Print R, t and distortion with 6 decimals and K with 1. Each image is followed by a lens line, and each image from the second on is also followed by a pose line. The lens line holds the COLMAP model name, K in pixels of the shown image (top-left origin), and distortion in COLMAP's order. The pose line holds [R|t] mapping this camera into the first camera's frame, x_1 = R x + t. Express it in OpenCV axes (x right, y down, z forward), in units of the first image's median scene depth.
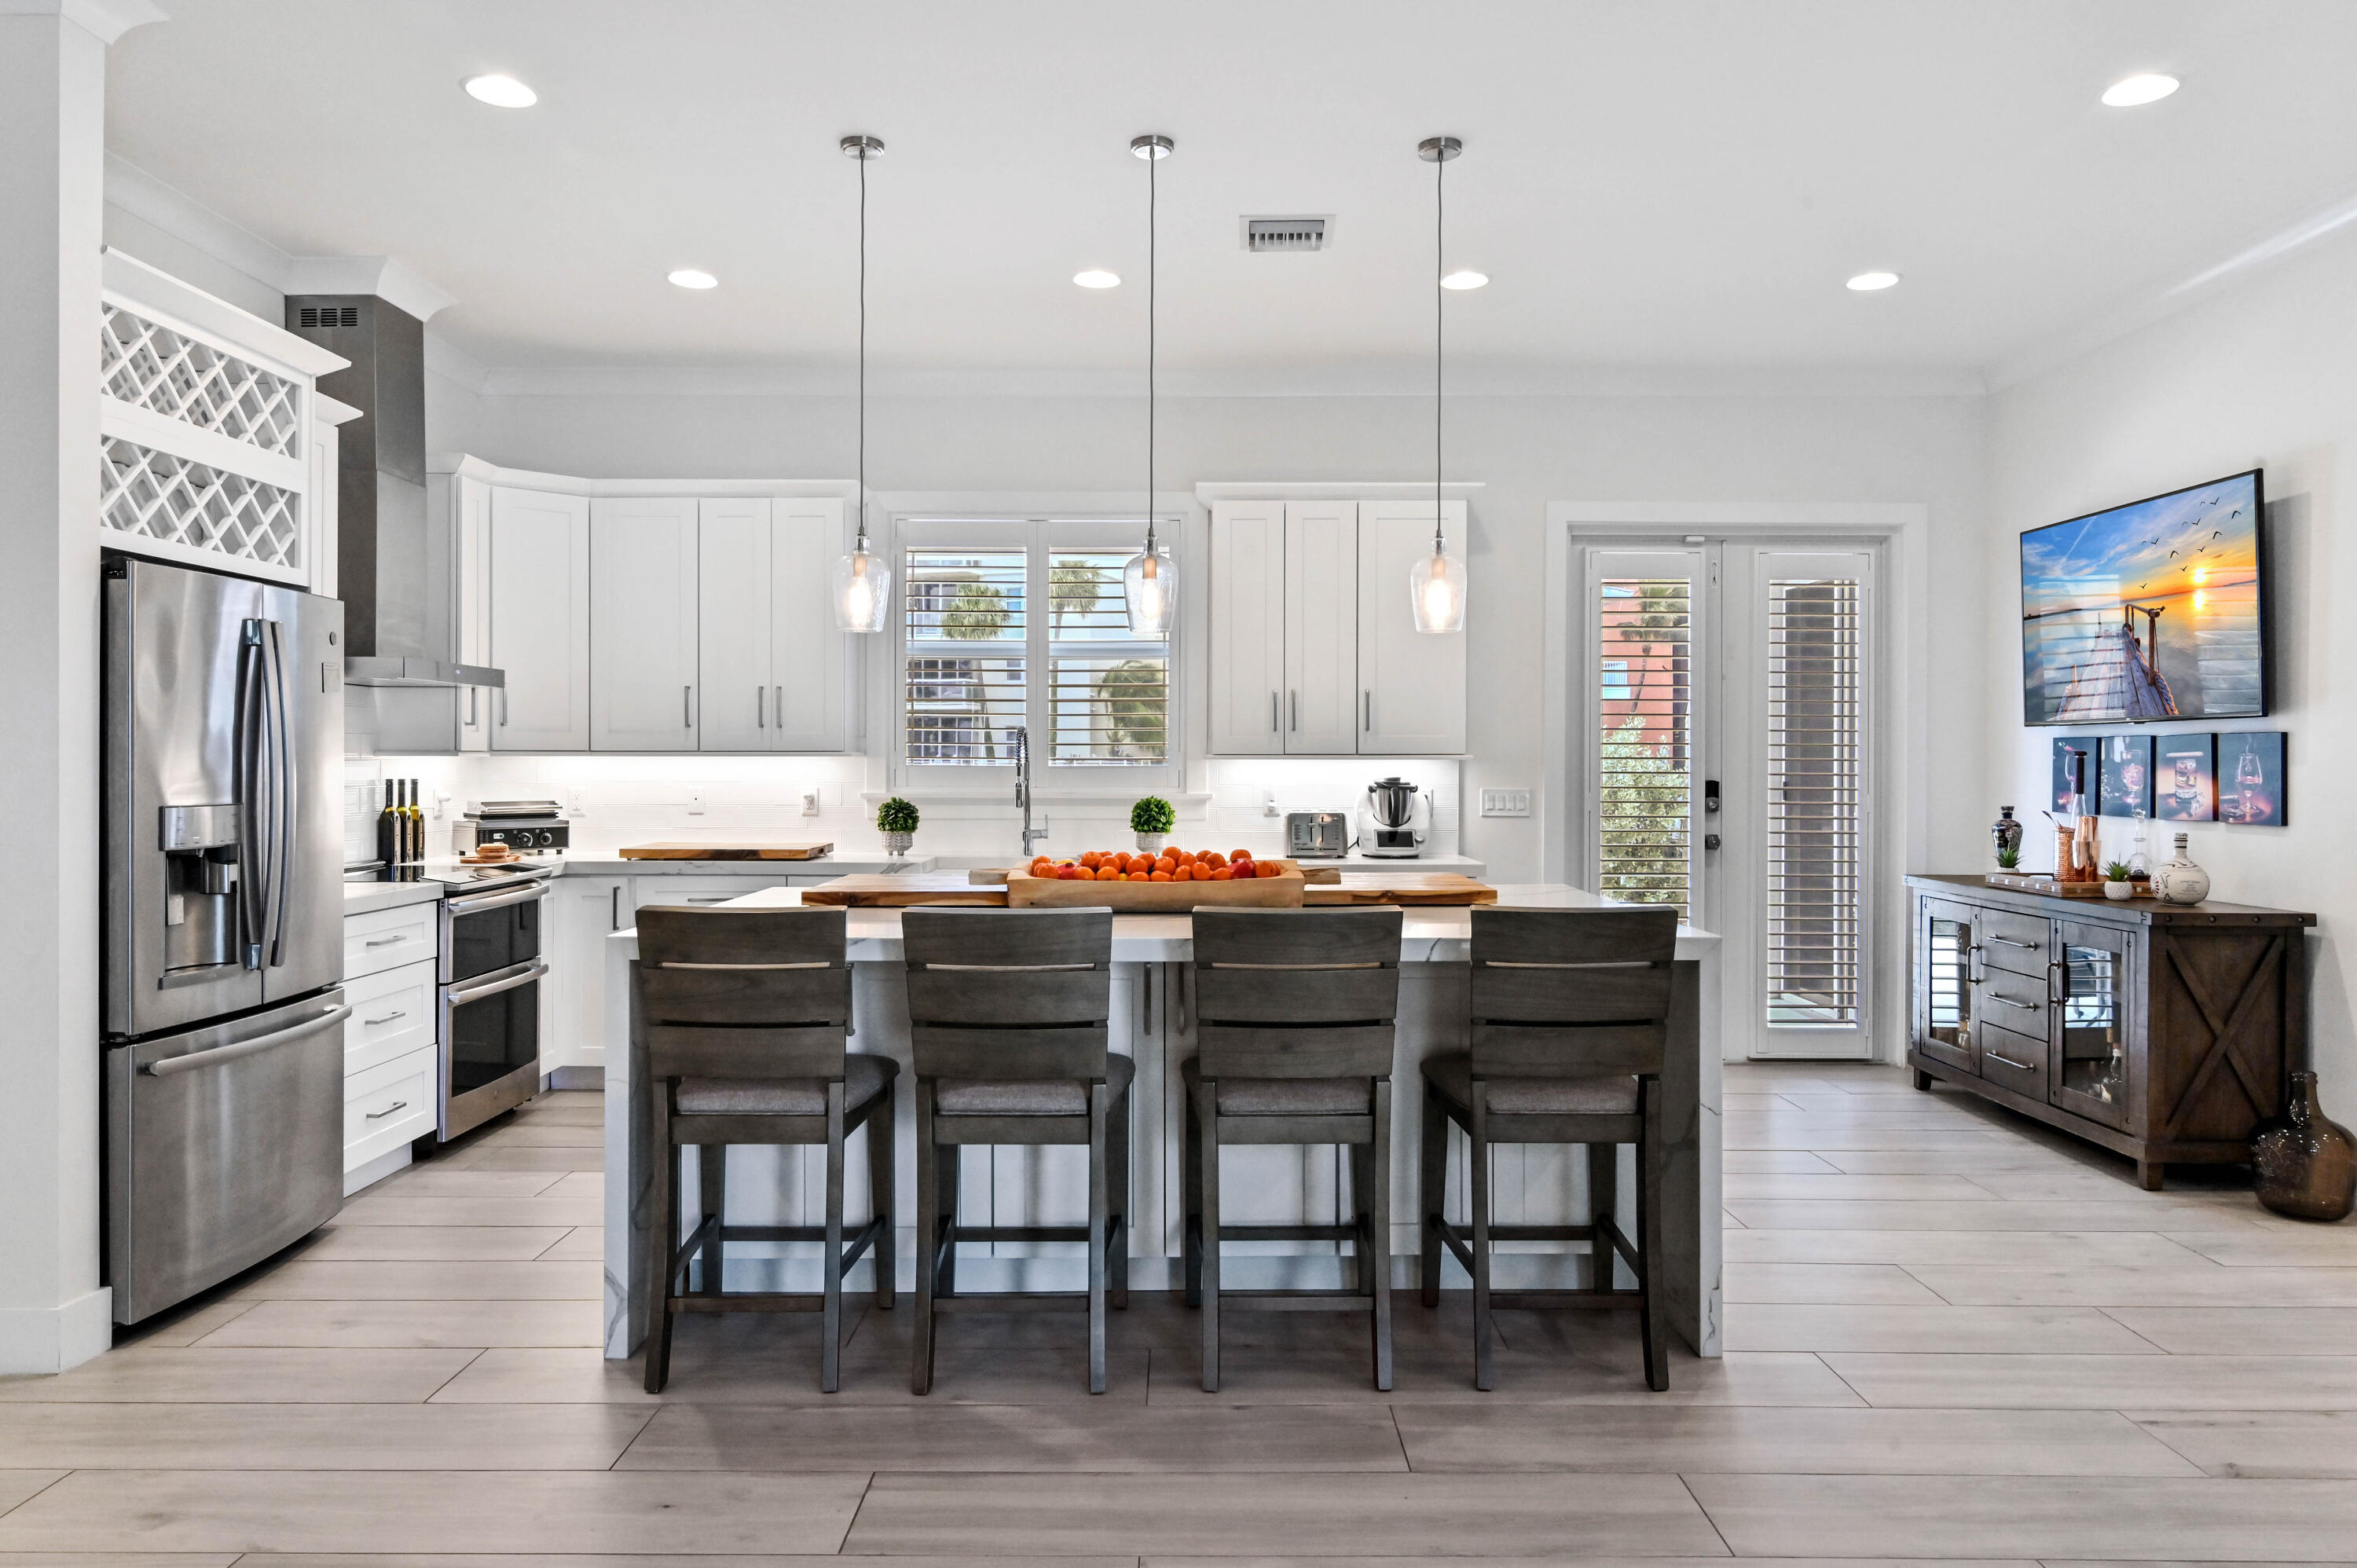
lens RADIAL K [[1551.0, 0, 1182.5], [0, 1551.0, 757.8], [0, 0, 1]] dist [-0.003985, -0.000997]
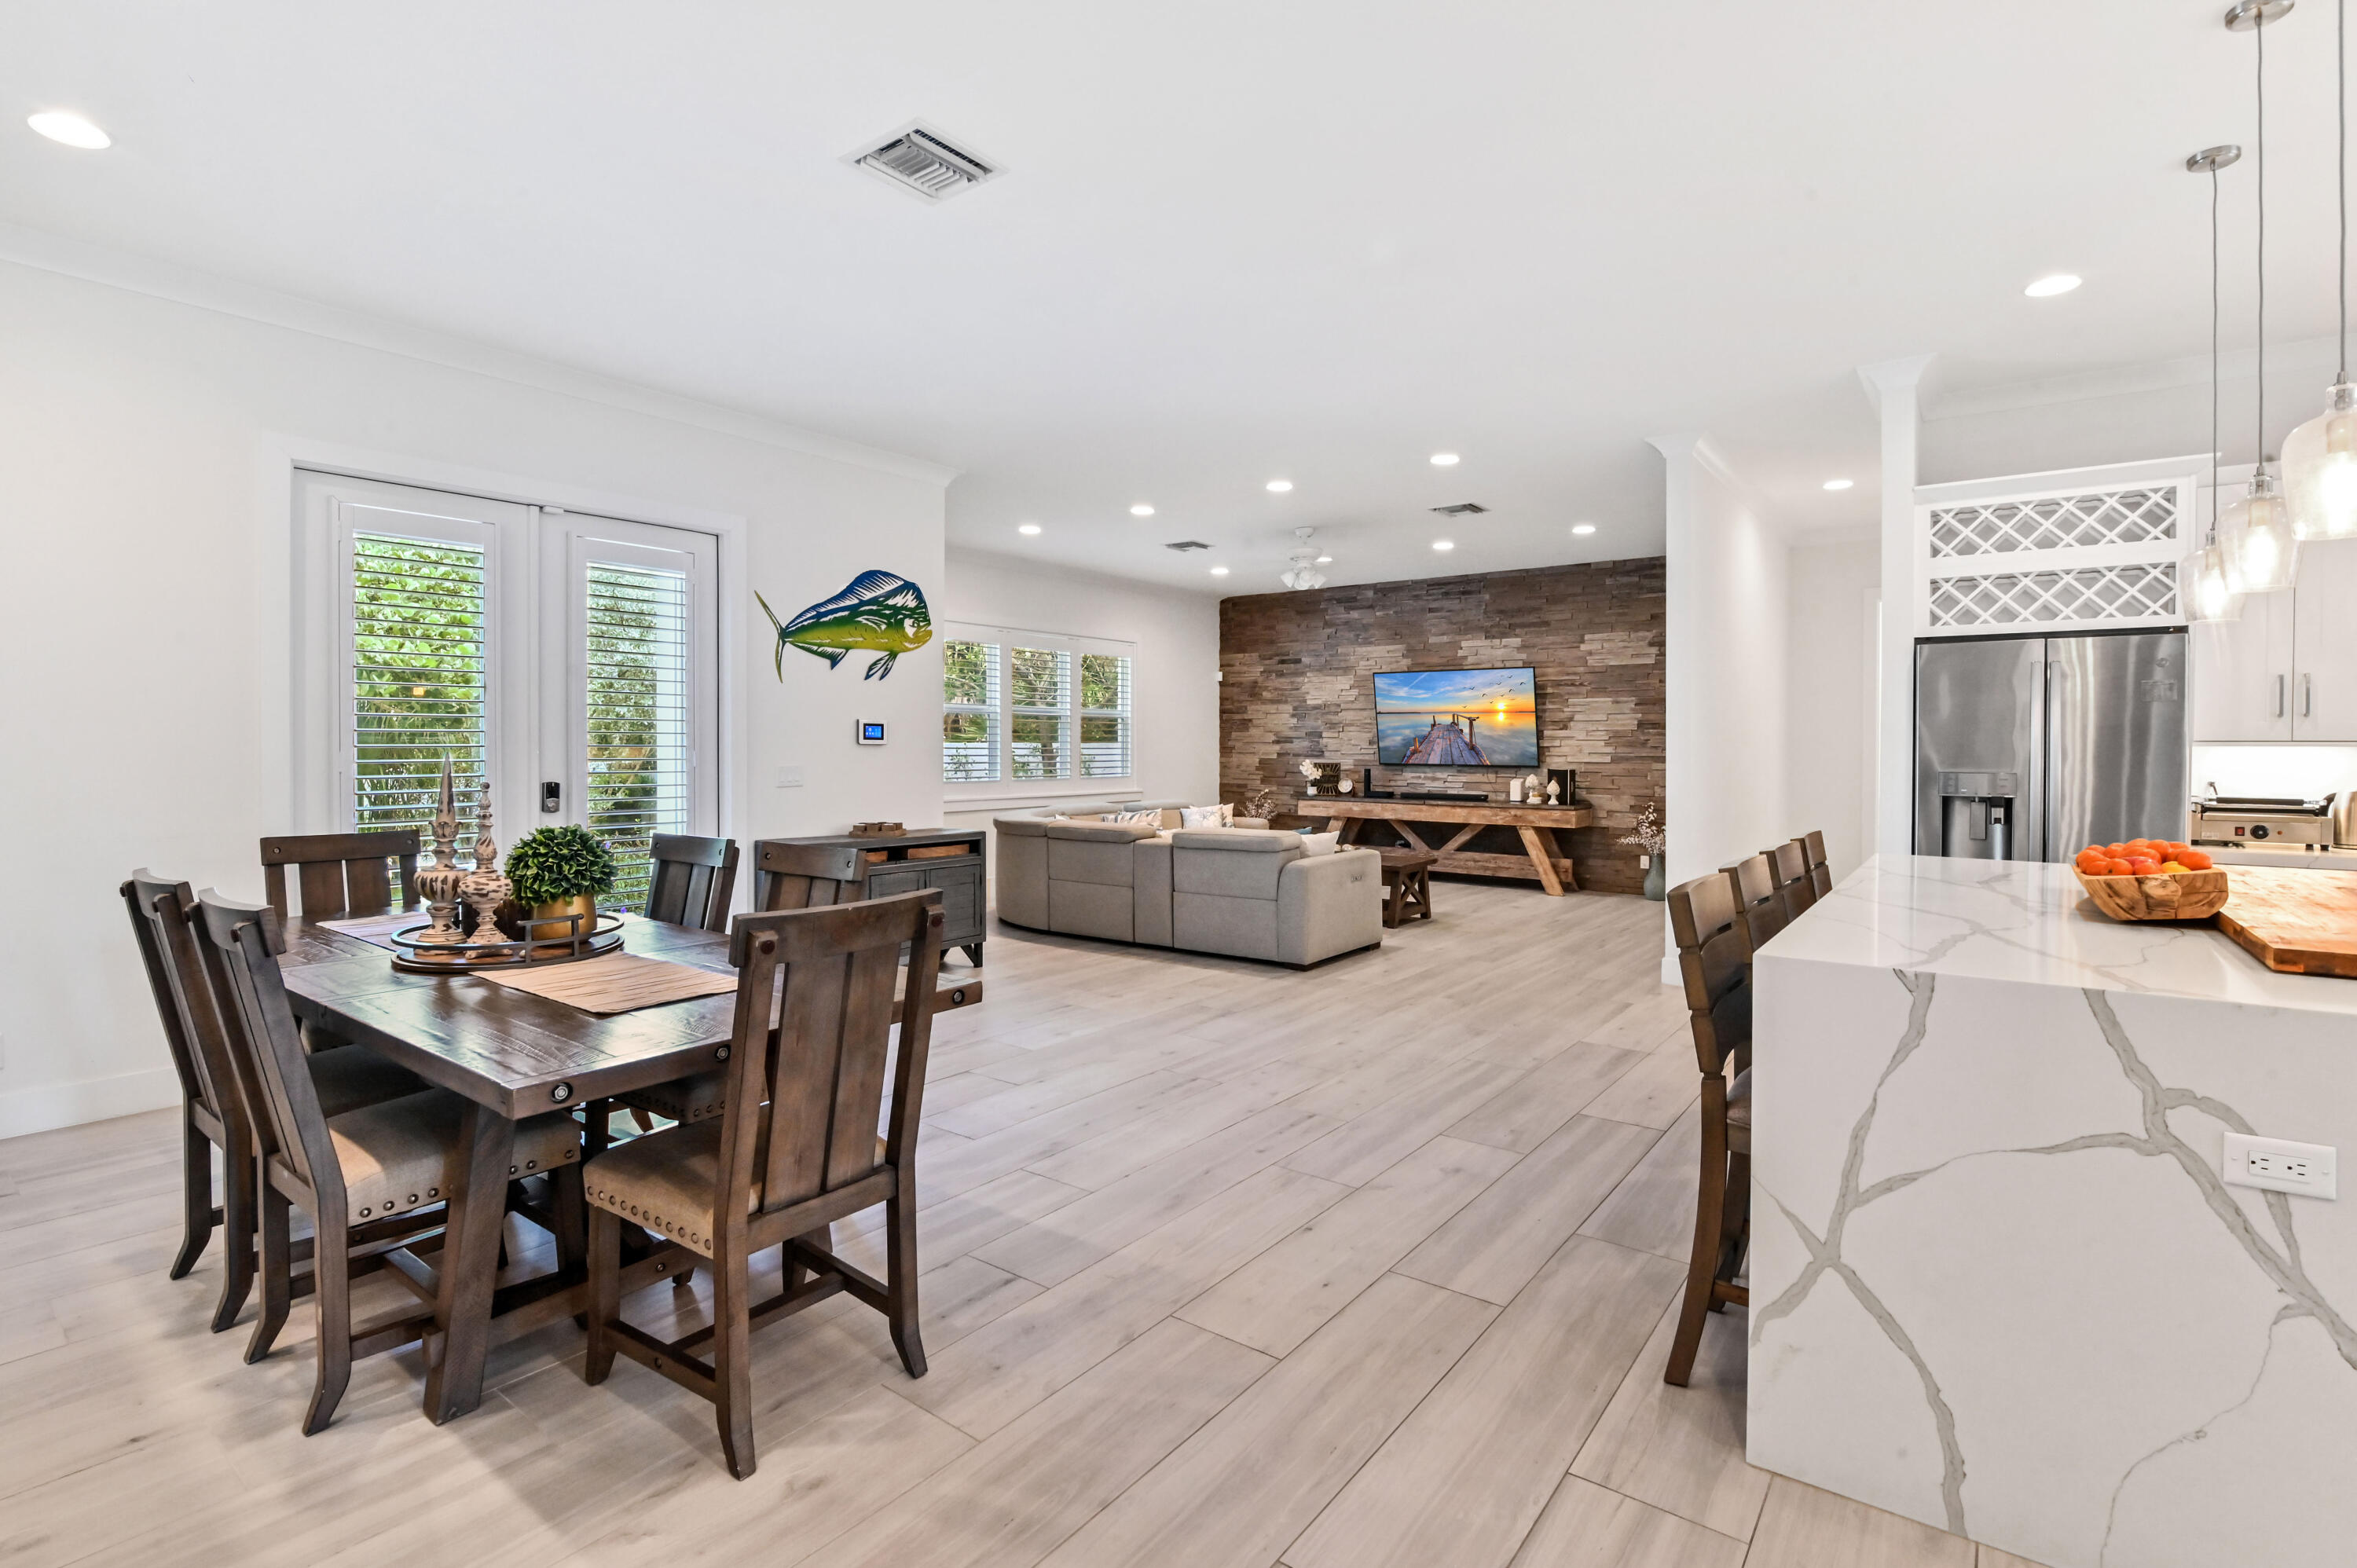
lens RADIAL K [[1095.2, 0, 1172.3], [0, 1095.2, 758.1], [0, 0, 1]] dist [-0.018240, 0.000917]
pose [[-0.609788, 0.002864, -0.792559, 0.702873], [-0.003772, 0.999972, 0.006516, 0.006369], [0.792556, 0.006963, -0.609760, 0.783817]]
